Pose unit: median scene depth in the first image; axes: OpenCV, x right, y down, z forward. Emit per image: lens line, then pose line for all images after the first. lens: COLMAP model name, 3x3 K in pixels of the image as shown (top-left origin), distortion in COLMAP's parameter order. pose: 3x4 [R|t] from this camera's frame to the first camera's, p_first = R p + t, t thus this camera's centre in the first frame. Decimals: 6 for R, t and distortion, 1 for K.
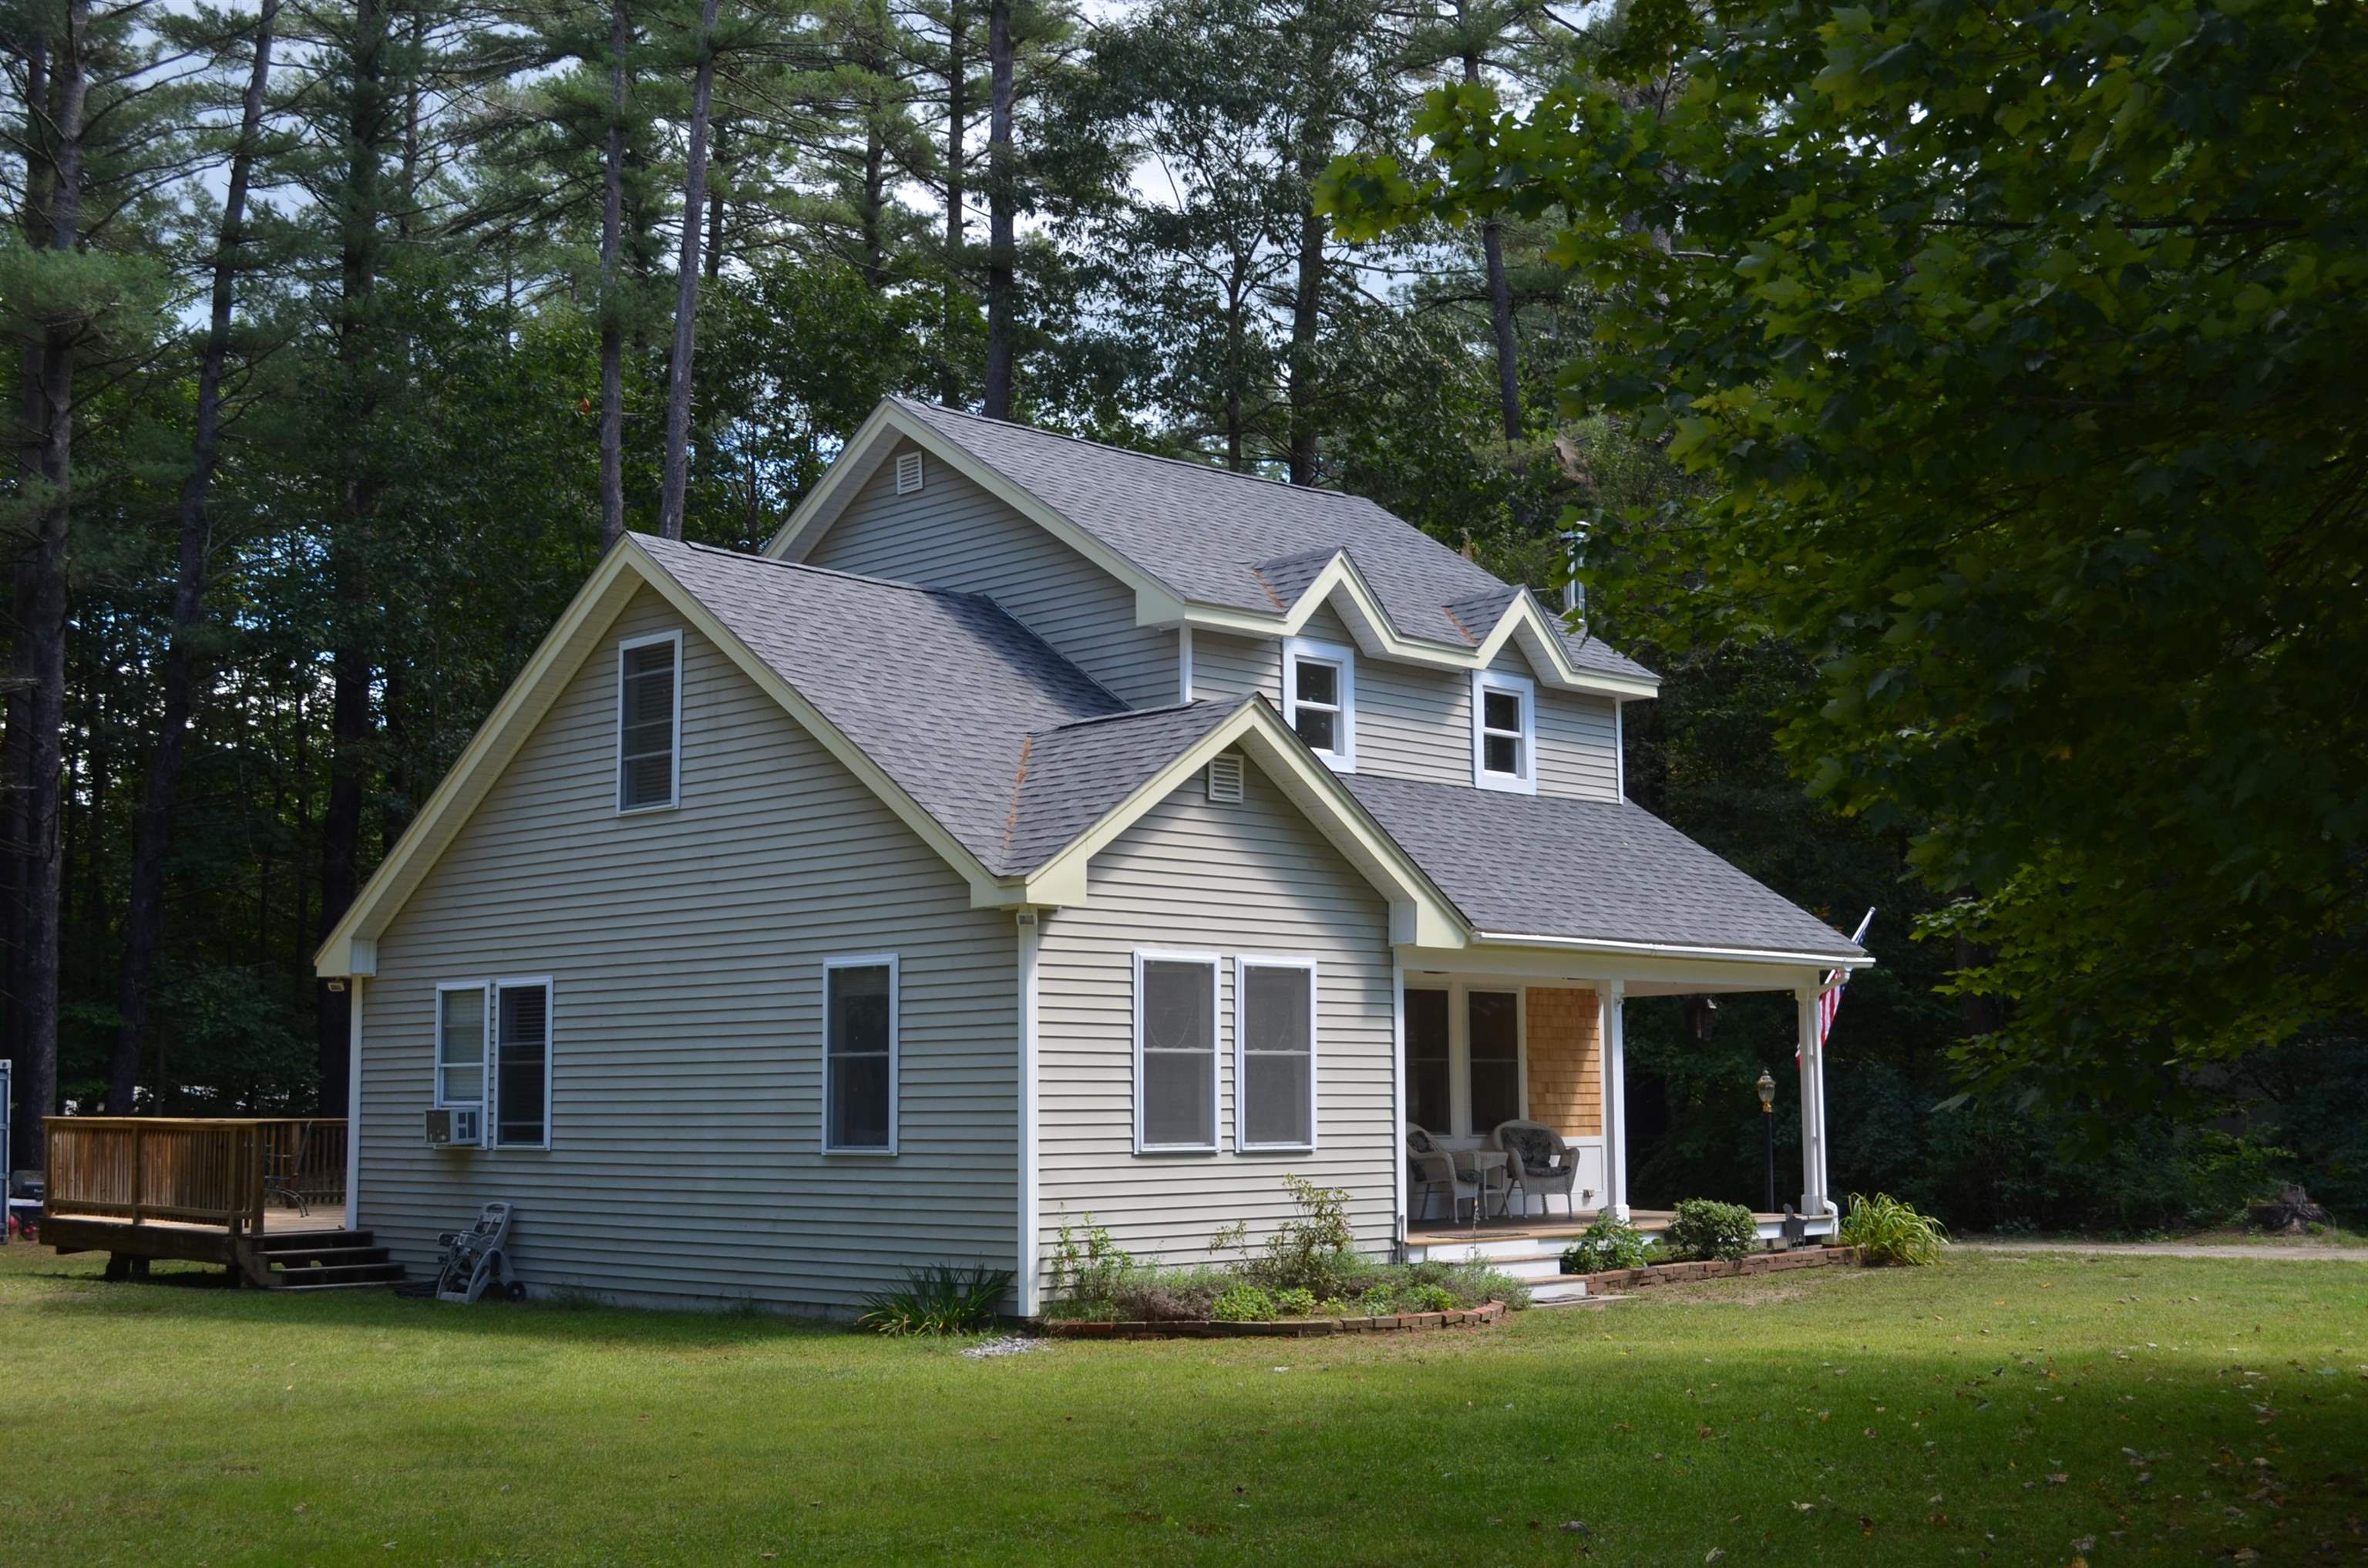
lens RADIAL K [[2841.3, 0, 1186.7], [0, 2841.3, 787.4], [0, 0, 1]] dist [0.003216, 0.000000]
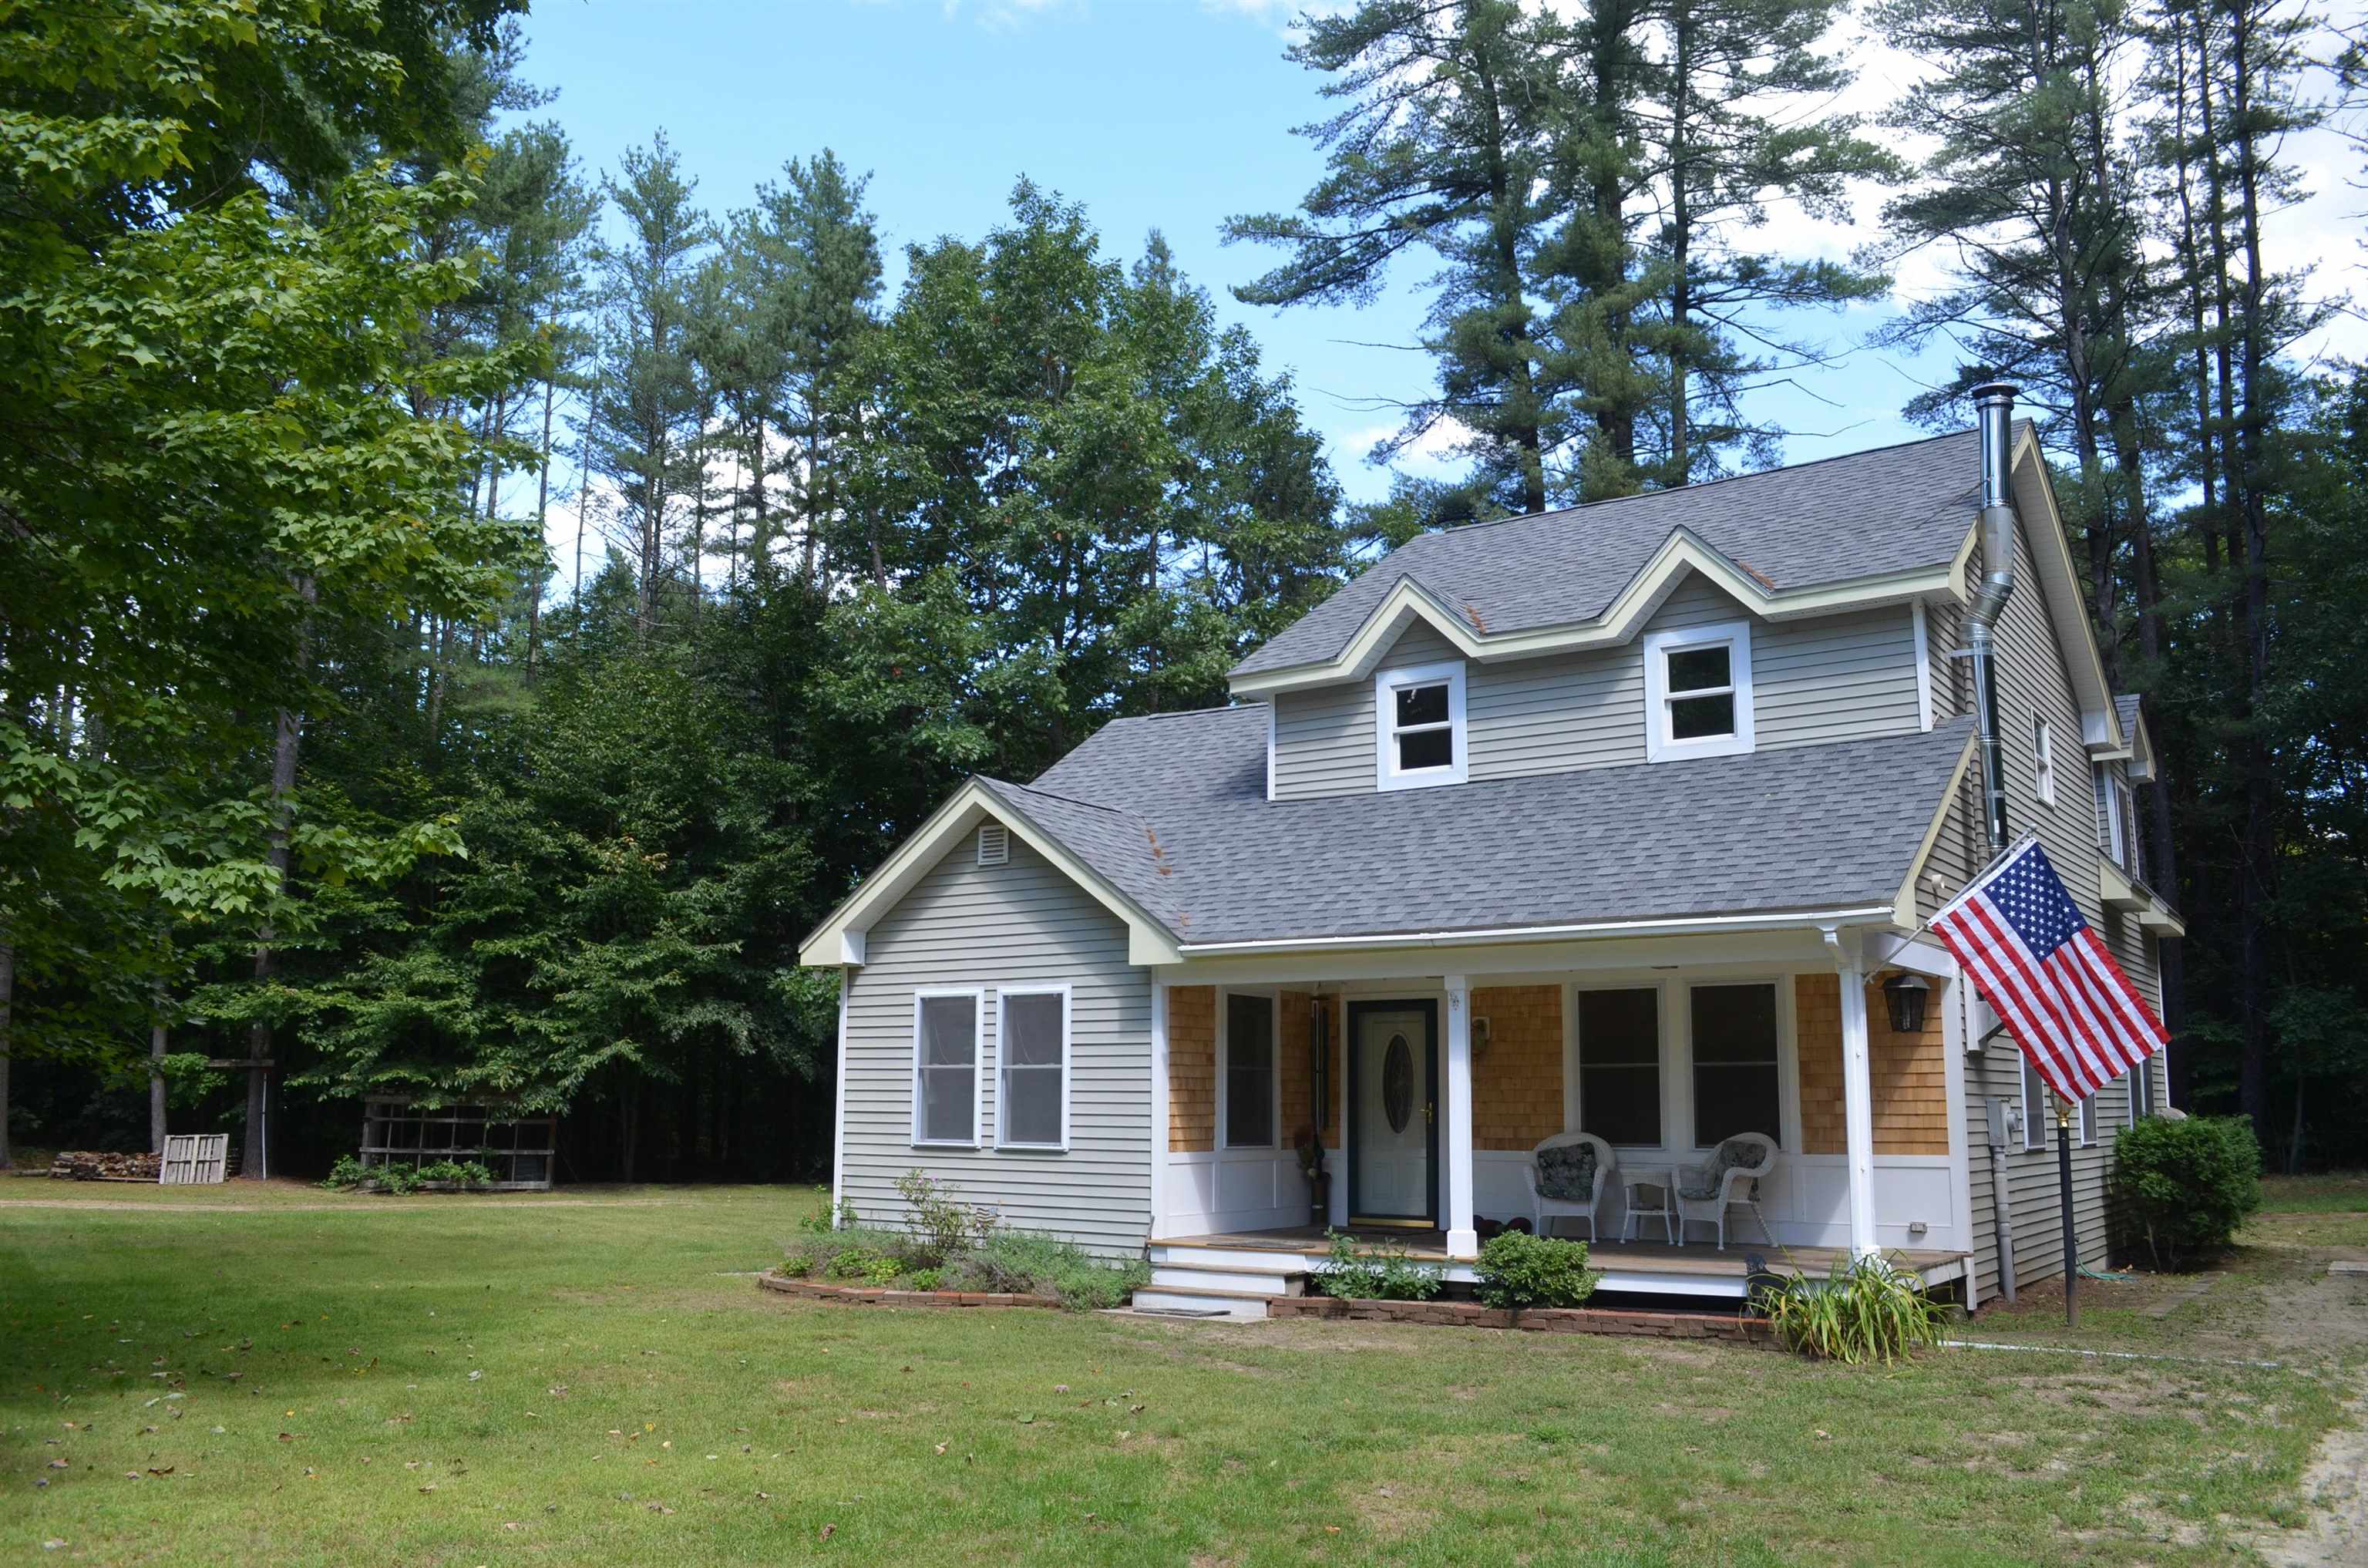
lens RADIAL K [[1889.1, 0, 1190.0], [0, 1889.1, 788.4], [0, 0, 1]] dist [-0.065832, -0.006905]
pose [[0.149138, -0.152765, -0.976945, 0.860176], [0.104601, 0.984888, -0.138039, 0.097706], [0.983268, -0.081602, 0.162864, 0.977379]]
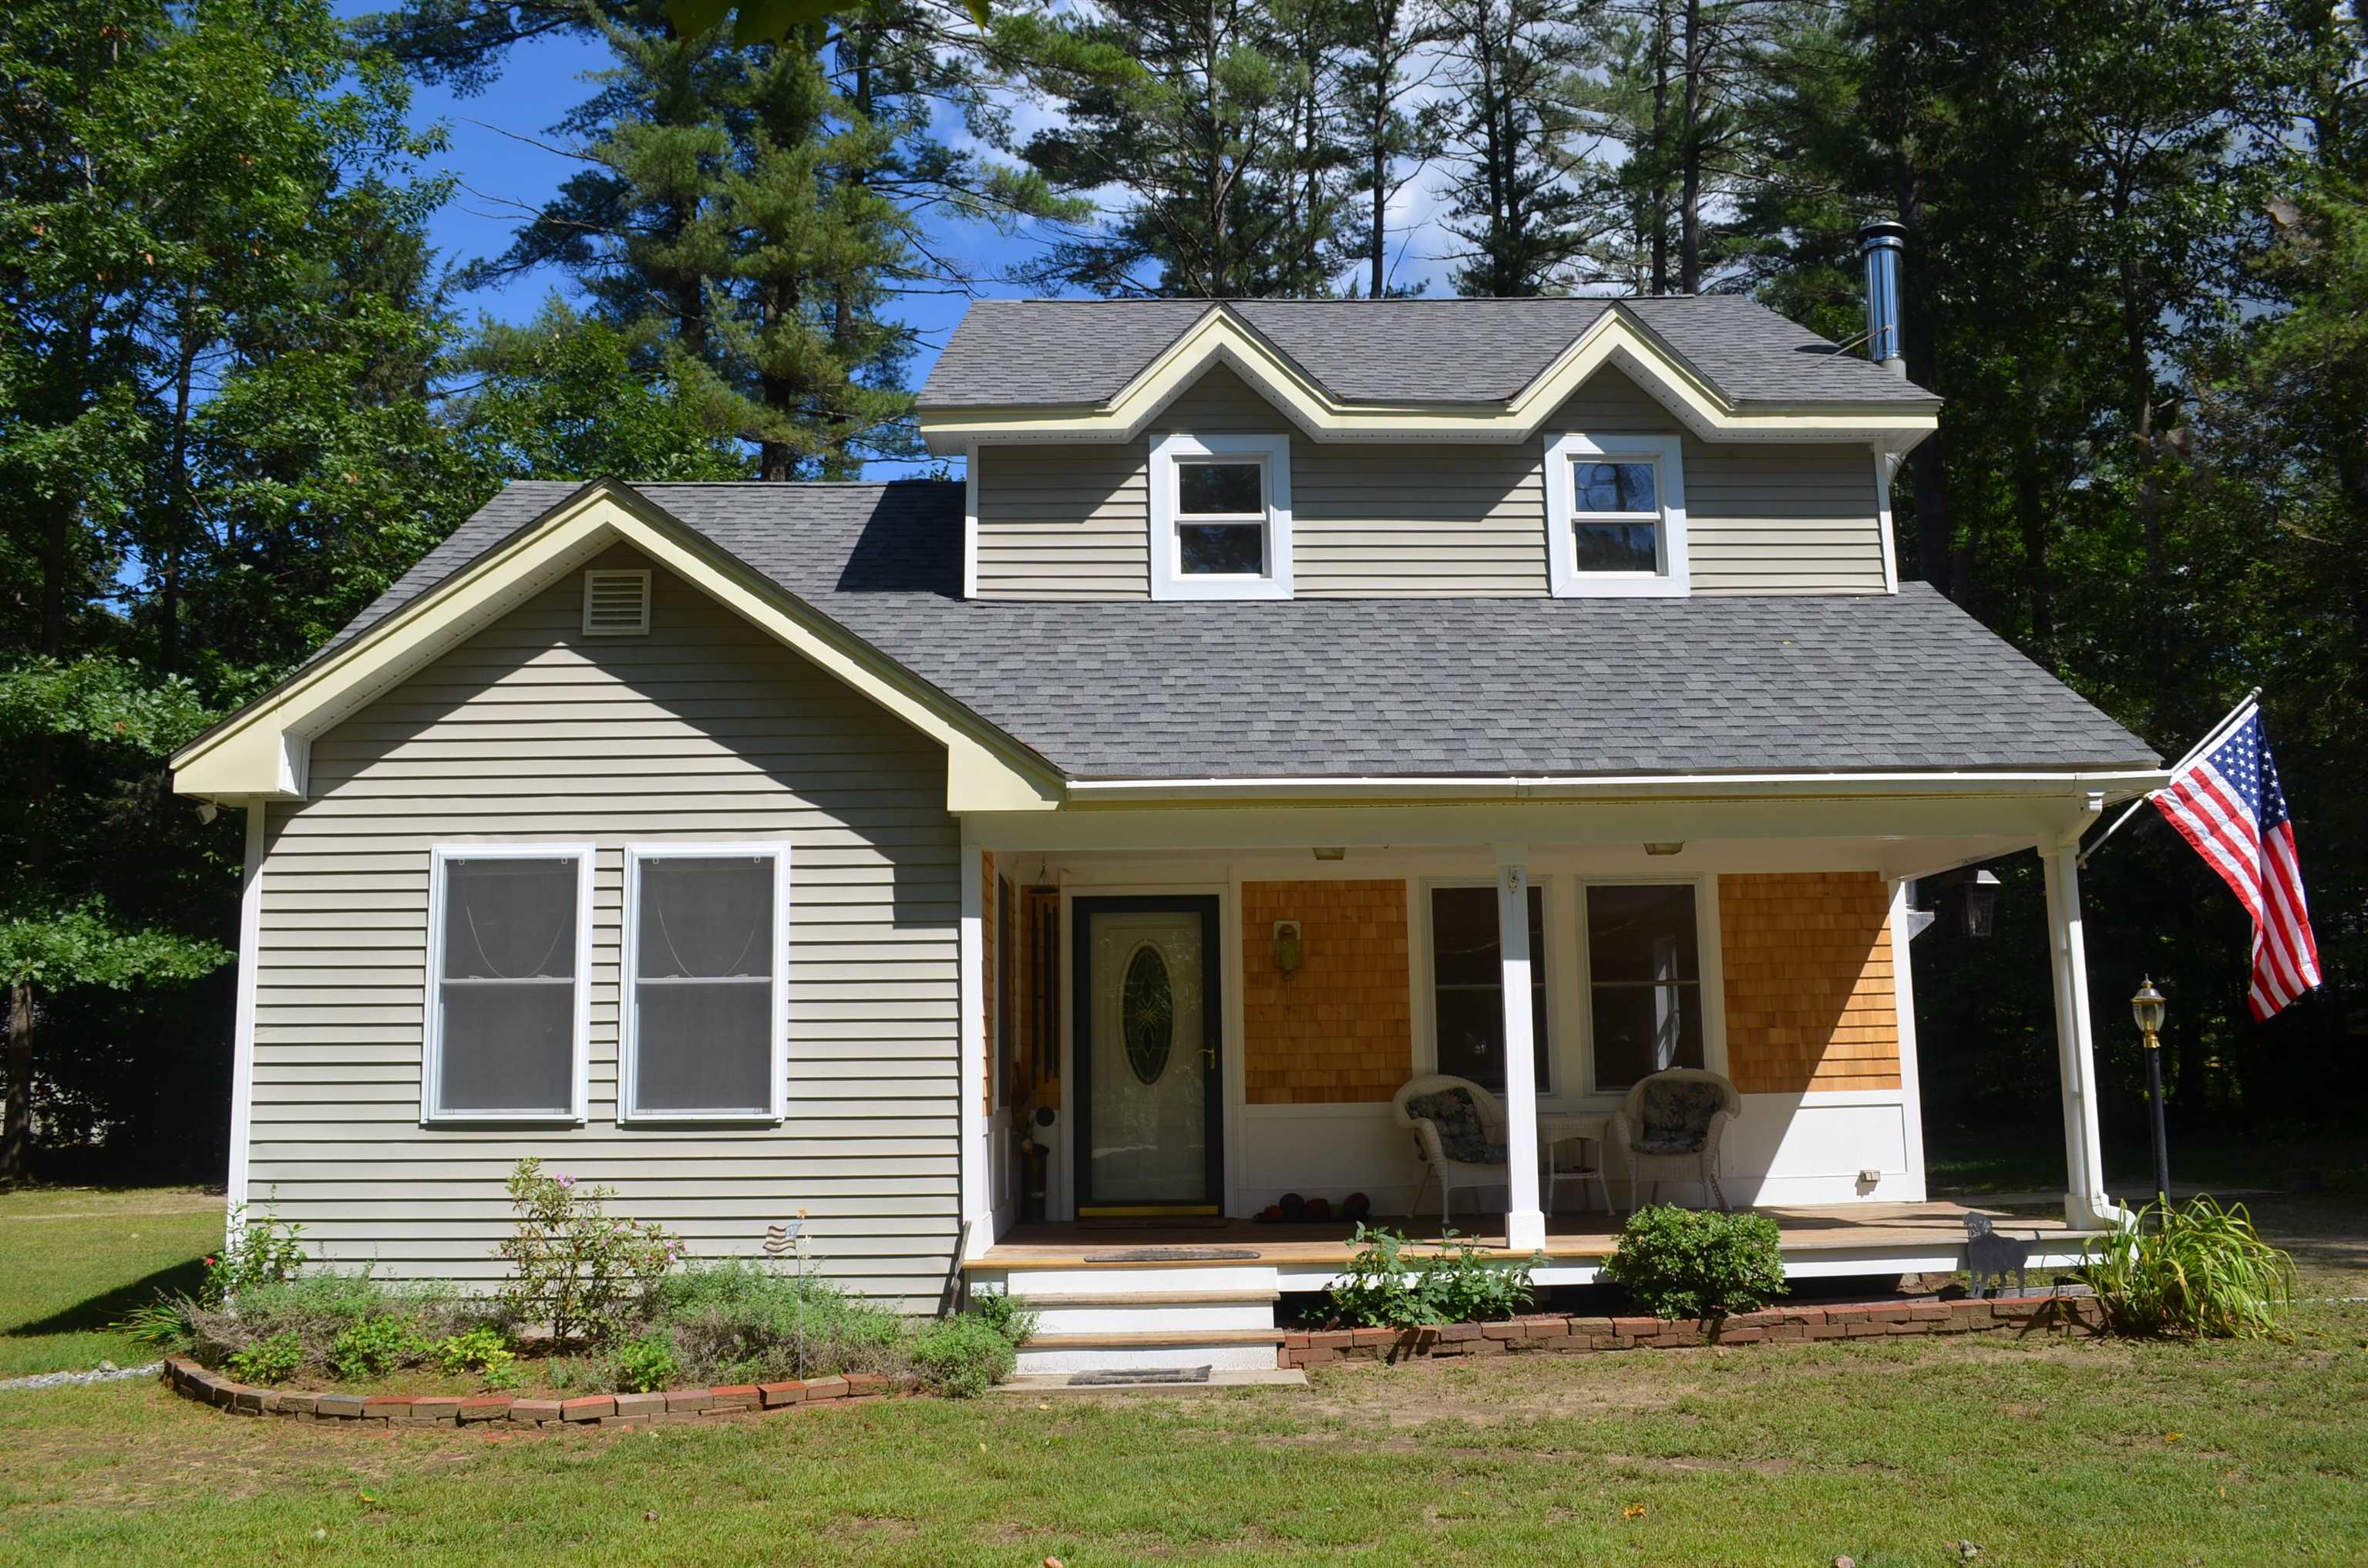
lens RADIAL K [[1889.1, 0, 1180.5], [0, 1889.1, 765.3], [0, 0, 1]] dist [-0.065832, -0.006905]
pose [[0.717343, -0.116436, -0.686922, 0.454203], [0.087708, 0.993185, -0.076757, 0.089550], [0.691177, -0.005188, 0.722667, 0.772048]]
